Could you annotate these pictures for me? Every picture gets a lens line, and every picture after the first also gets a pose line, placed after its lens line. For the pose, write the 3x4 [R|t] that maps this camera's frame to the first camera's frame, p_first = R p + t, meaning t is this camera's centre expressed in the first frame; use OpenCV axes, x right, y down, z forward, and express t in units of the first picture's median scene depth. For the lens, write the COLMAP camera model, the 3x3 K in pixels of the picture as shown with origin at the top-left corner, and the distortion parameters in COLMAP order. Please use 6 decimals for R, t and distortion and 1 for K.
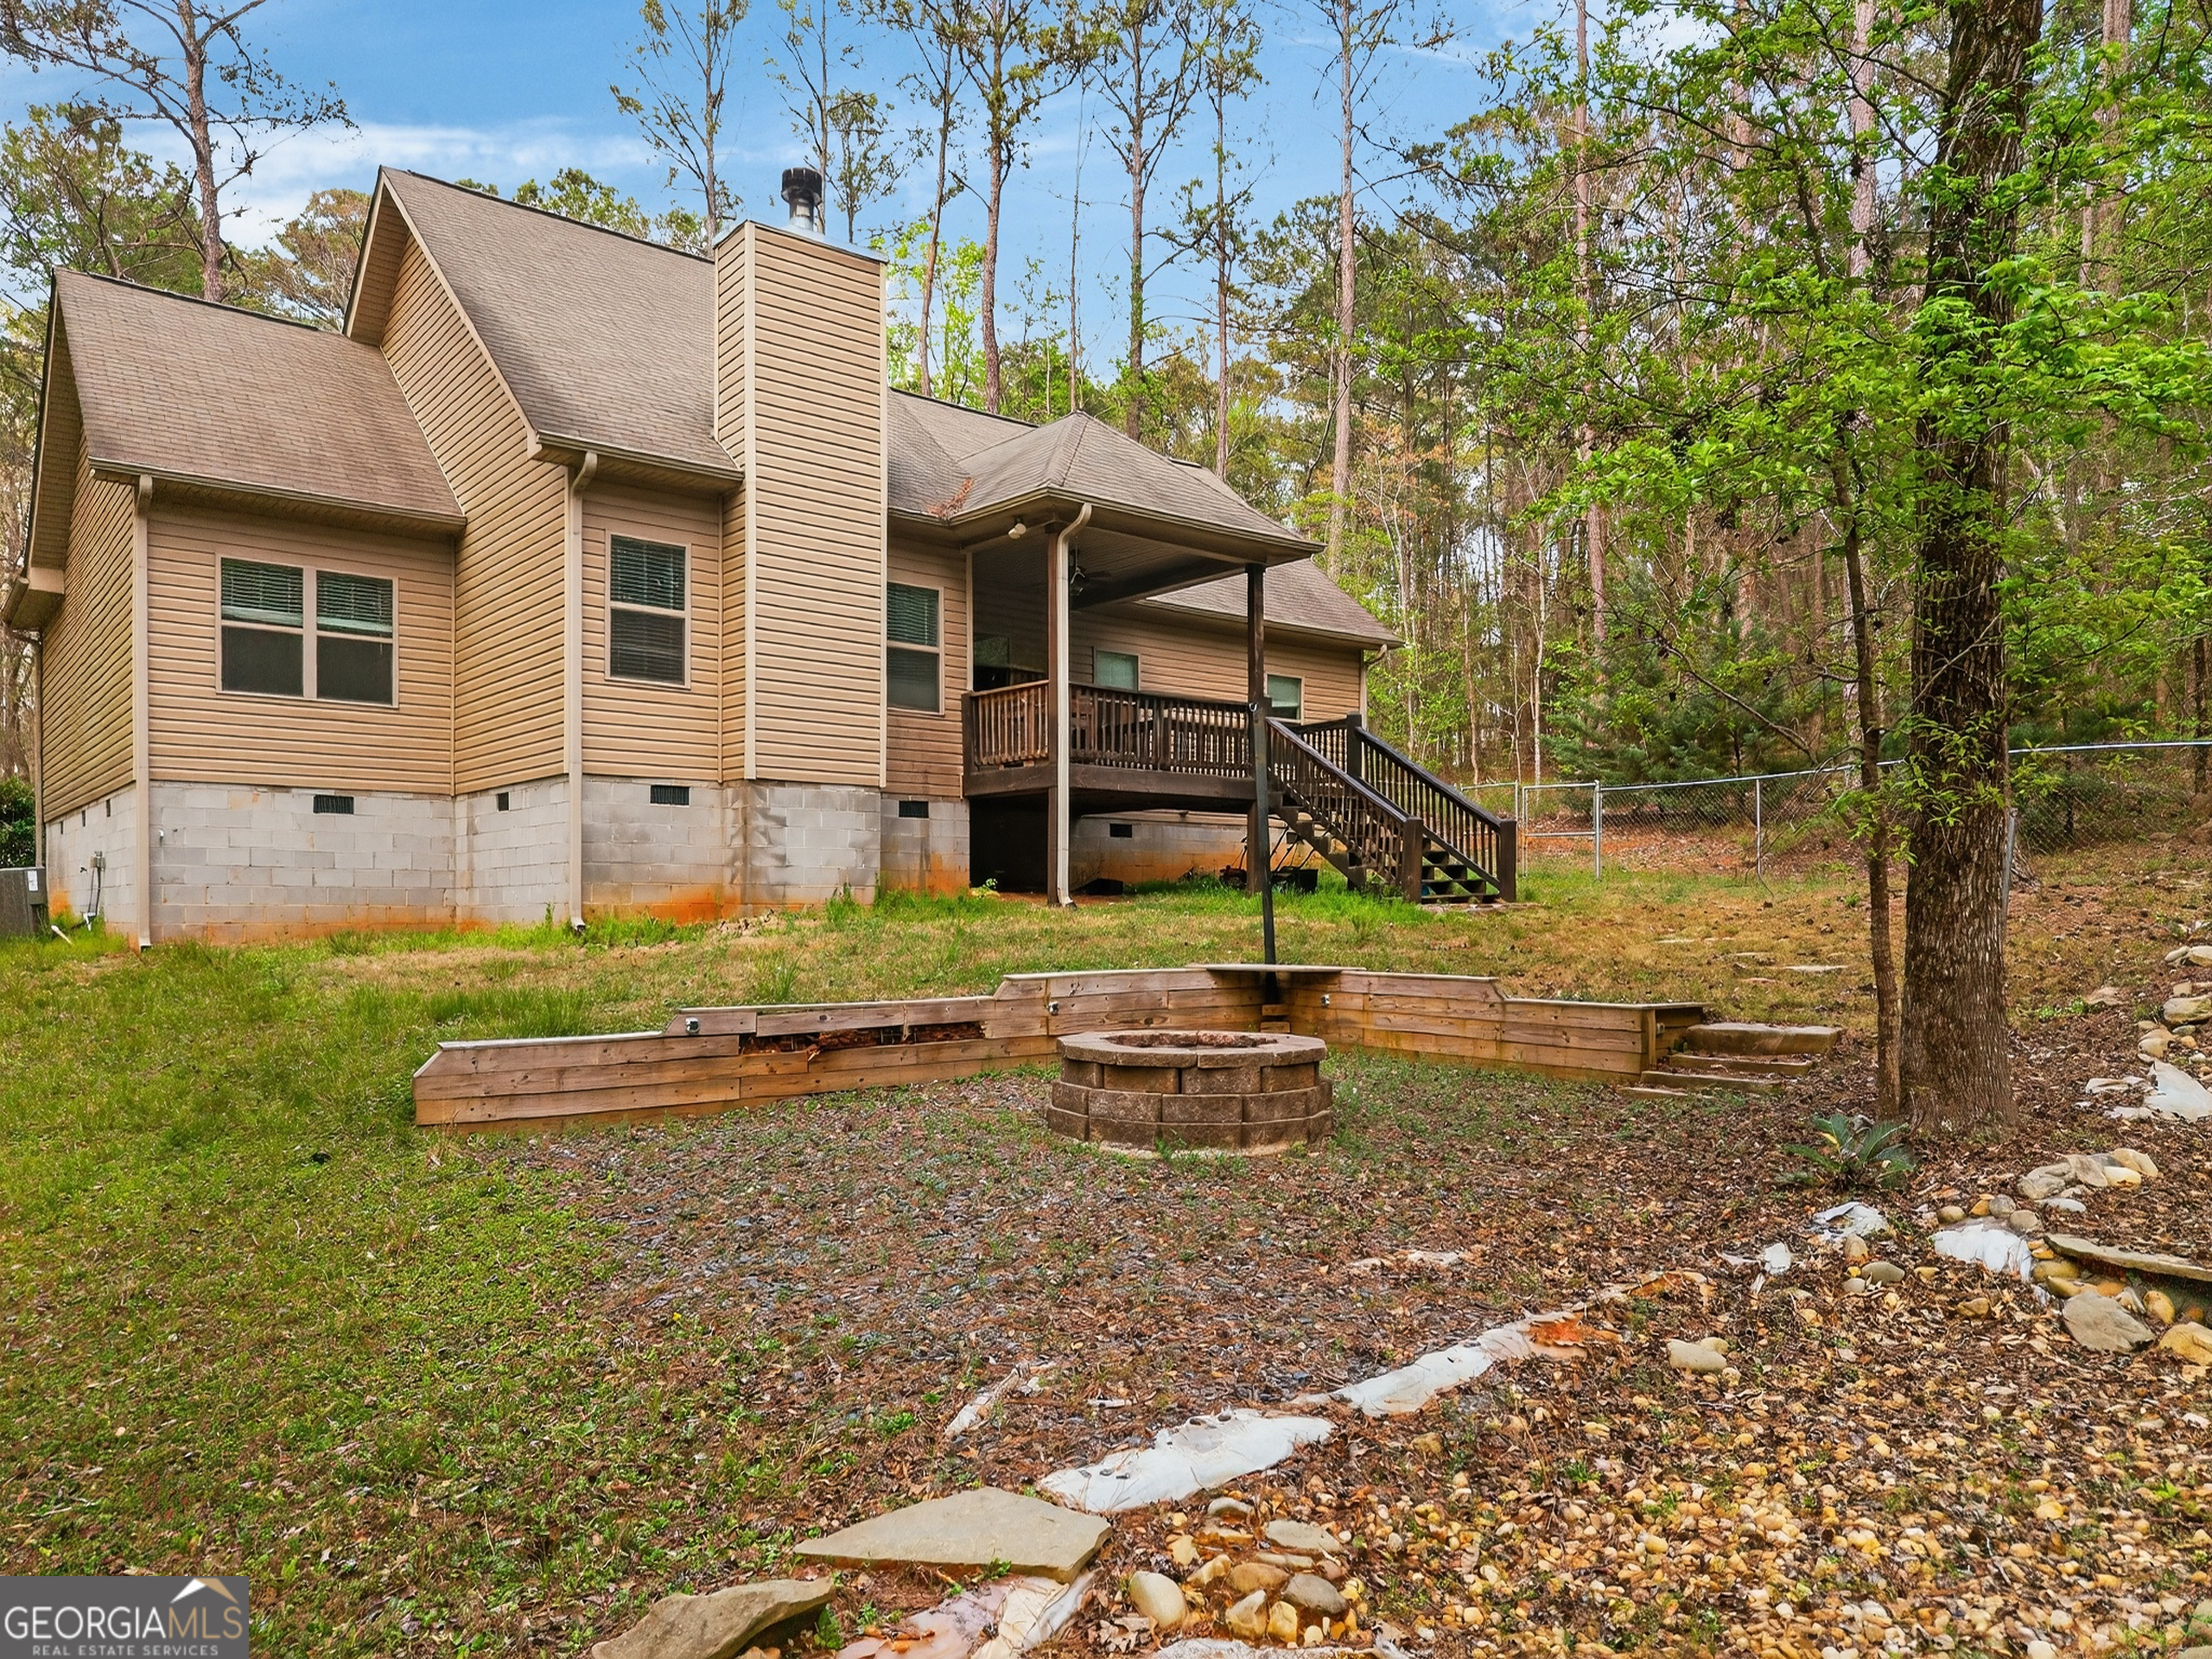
lens RADIAL K [[1521.9, 0, 1103.7], [0, 1521.9, 907.6], [0, 0, 1]] dist [0.045227, -0.048003]
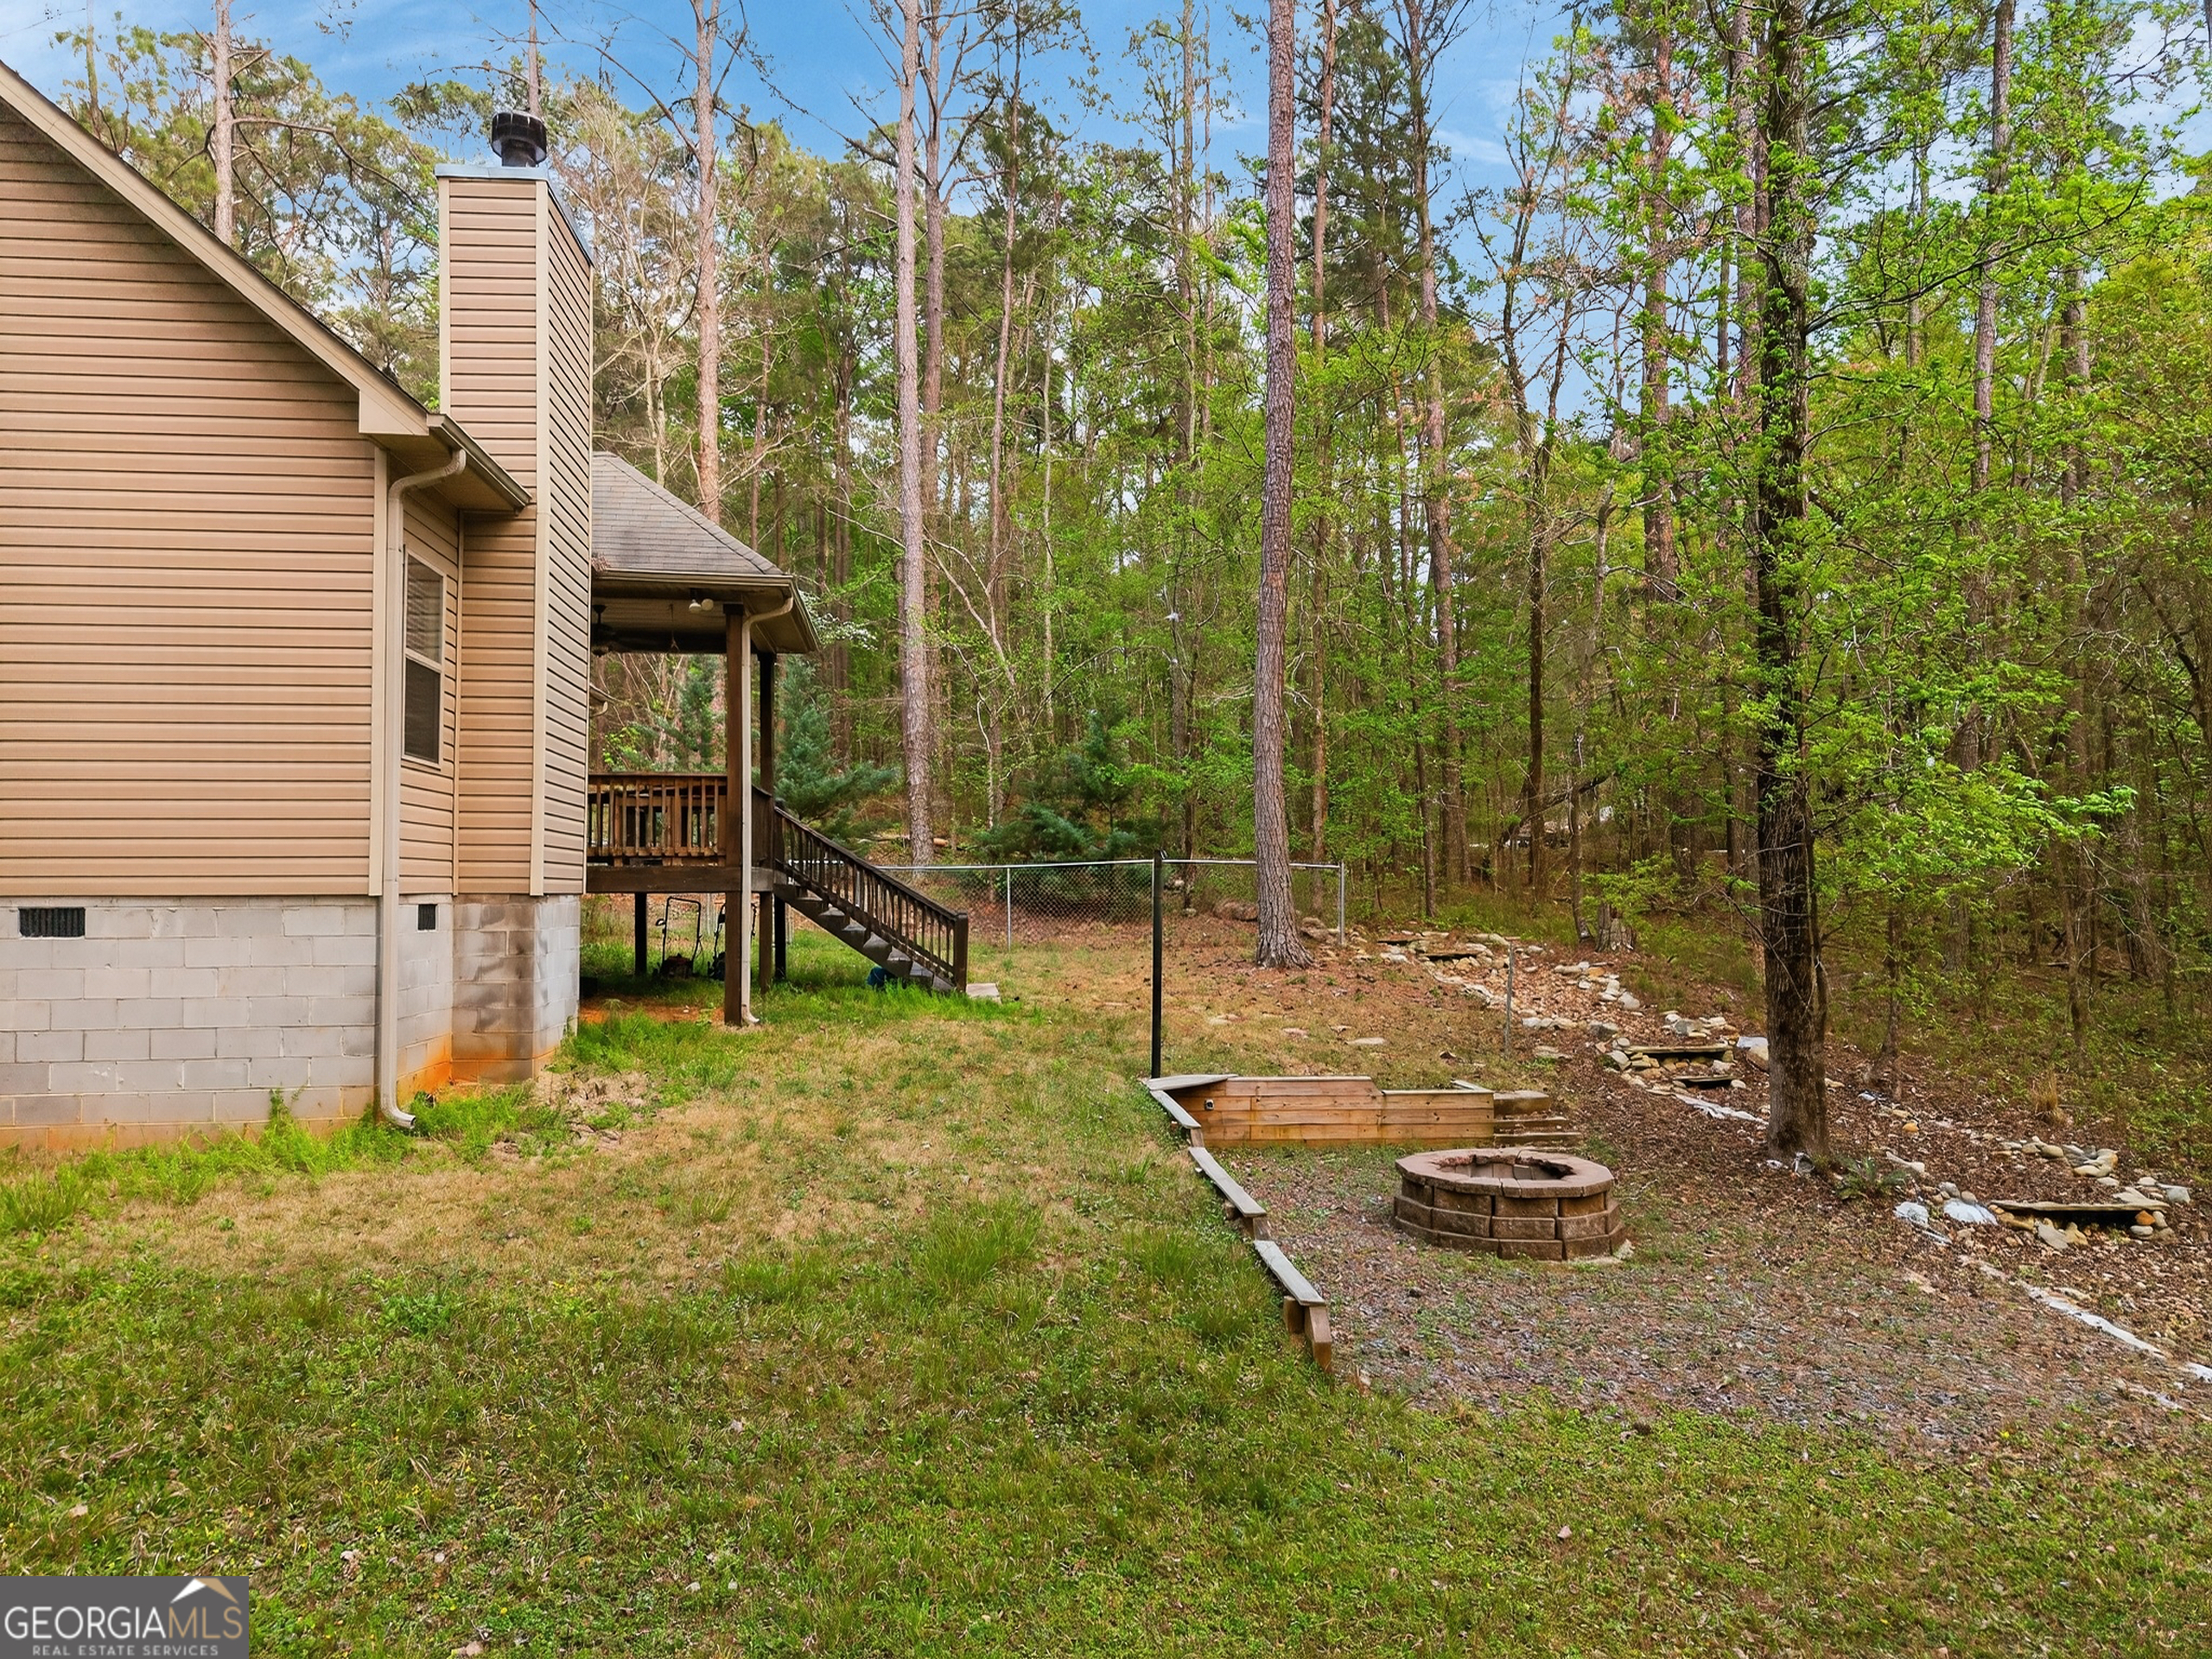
lens RADIAL K [[1481.3, 0, 1106.0], [0, 1481.3, 829.5], [0, 0, 1]] dist [-0.001924, 0.001302]
pose [[0.539948, 0.030094, 0.841160, -0.854546], [-0.000788, 0.999378, -0.035249, -0.110396], [-0.841698, 0.018370, 0.539636, 0.428173]]
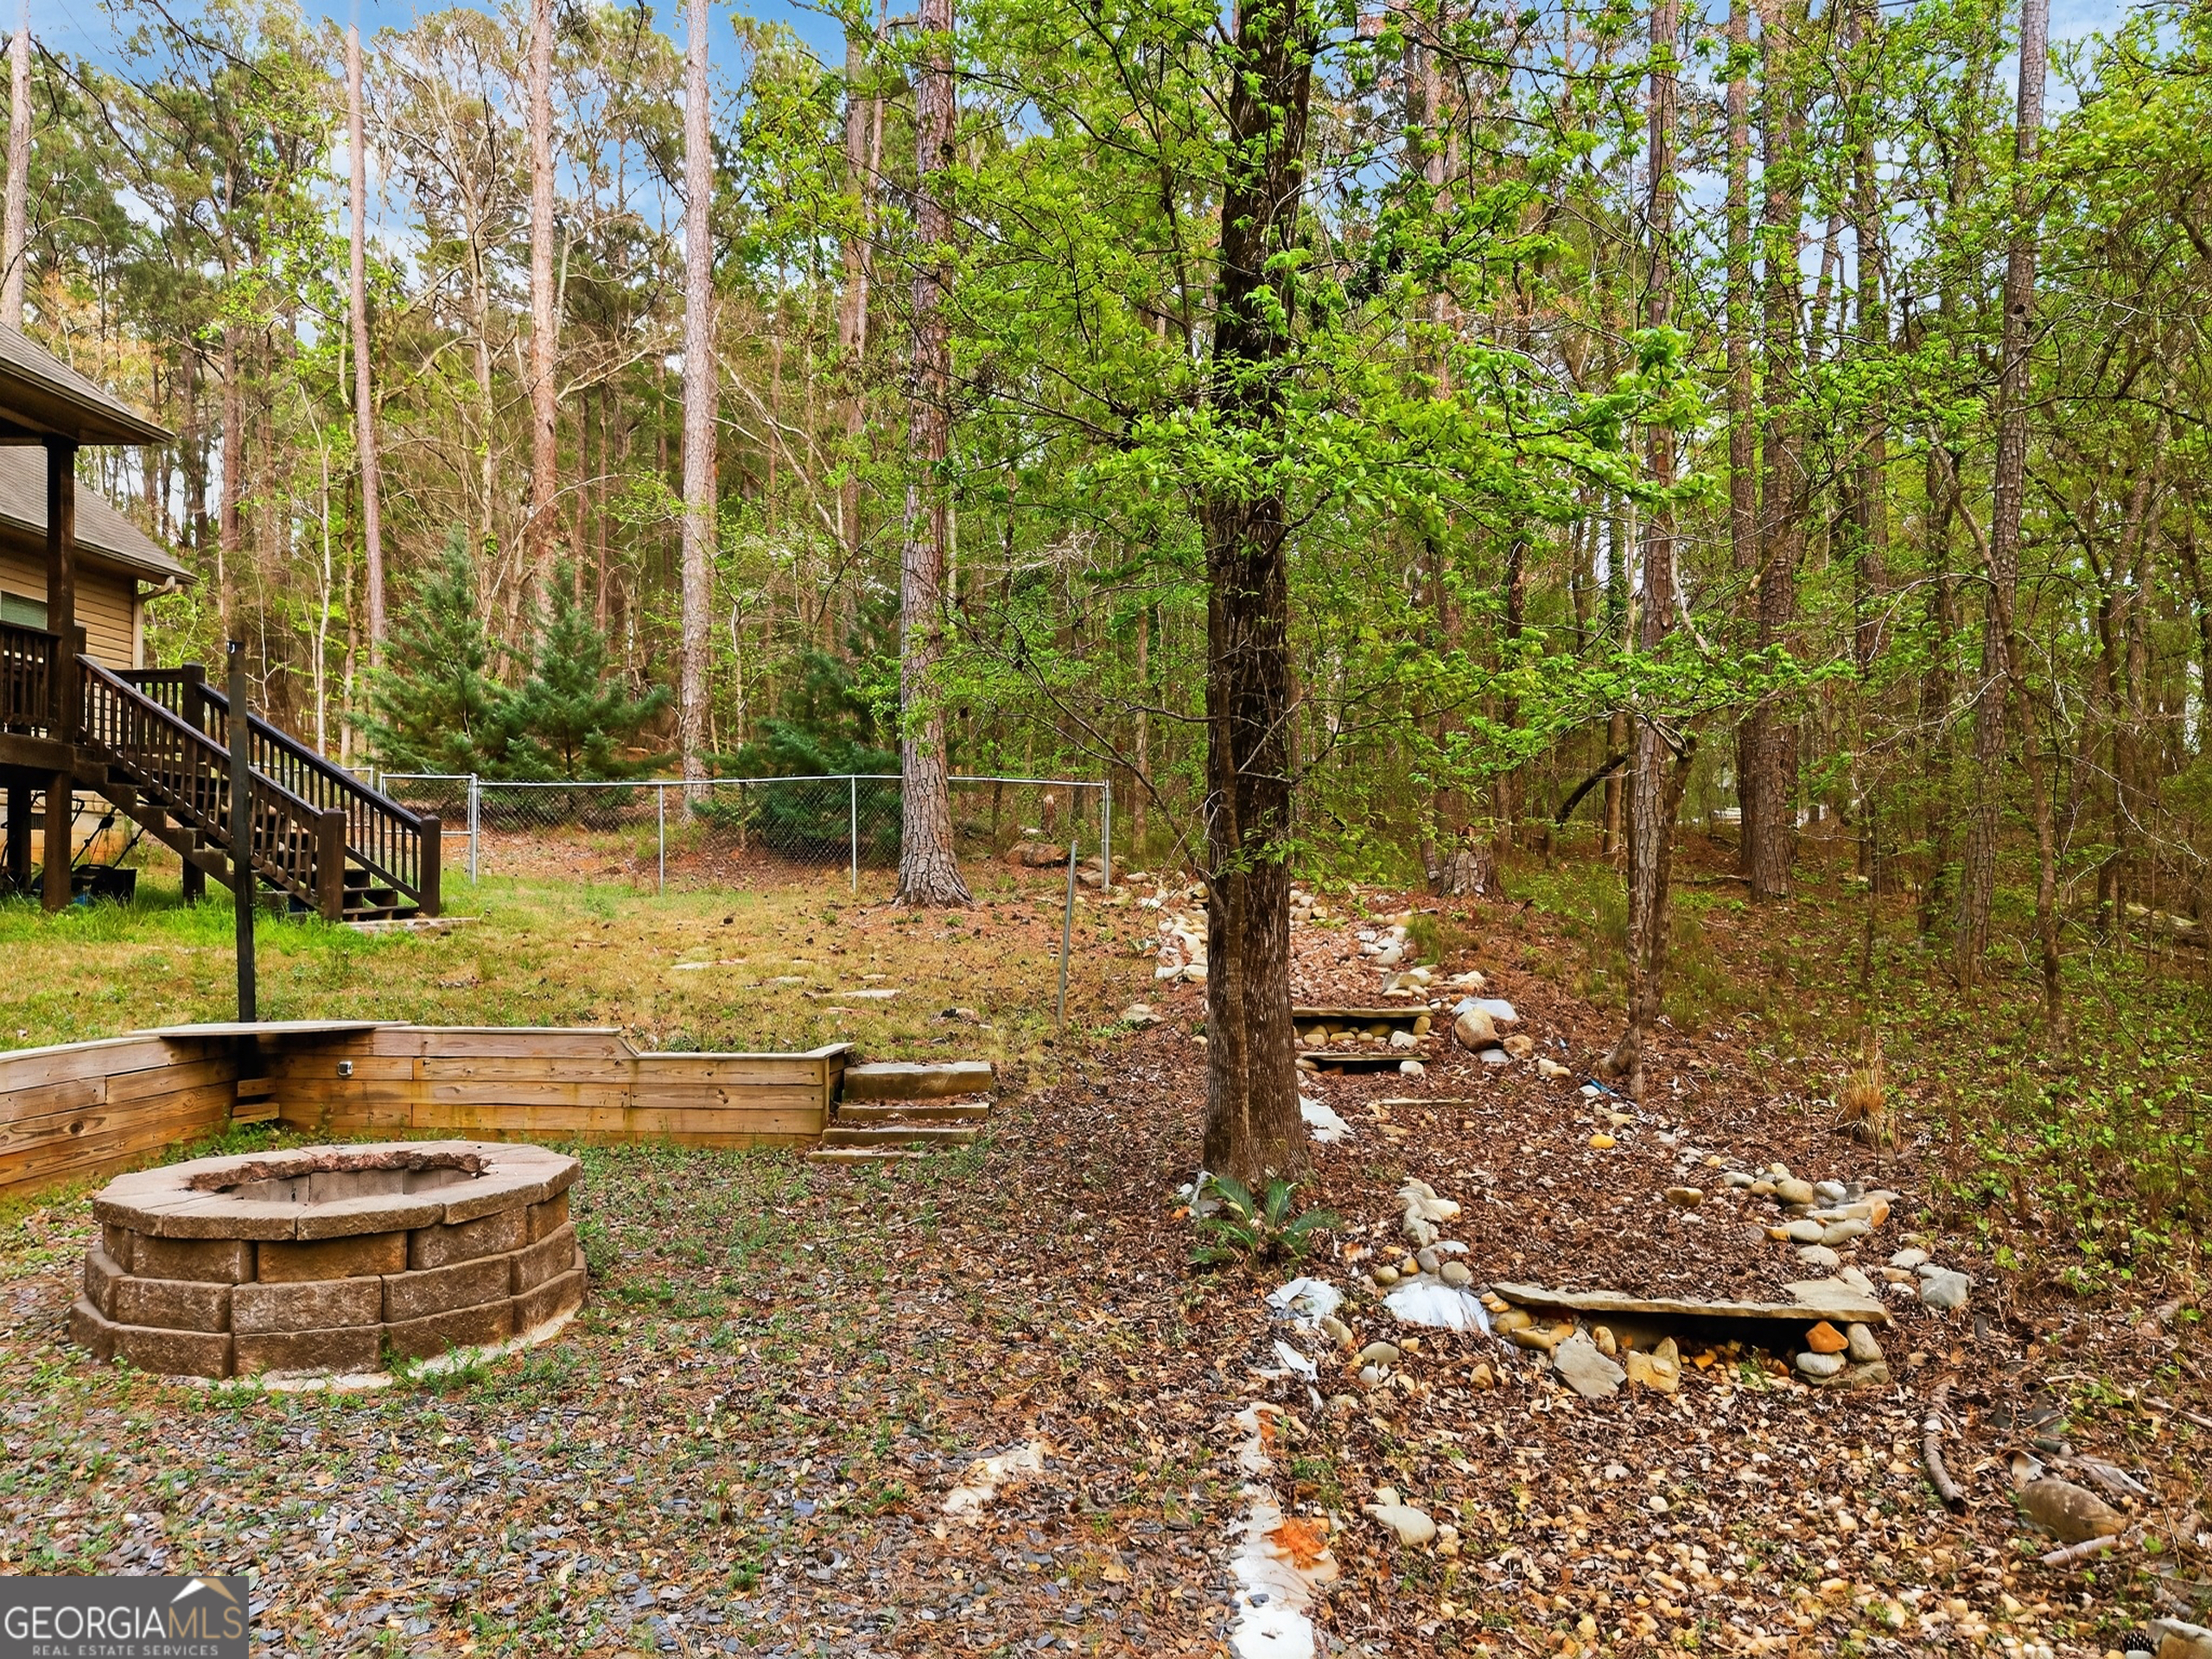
lens RADIAL K [[1521.9, 0, 1103.7], [0, 1521.9, 907.6], [0, 0, 1]] dist [0.045227, -0.048003]
pose [[0.671302, -0.002885, 0.741179, -0.148443], [-0.003548, 0.999968, 0.007106, -0.021528], [-0.741176, -0.007400, 0.671270, 0.237662]]
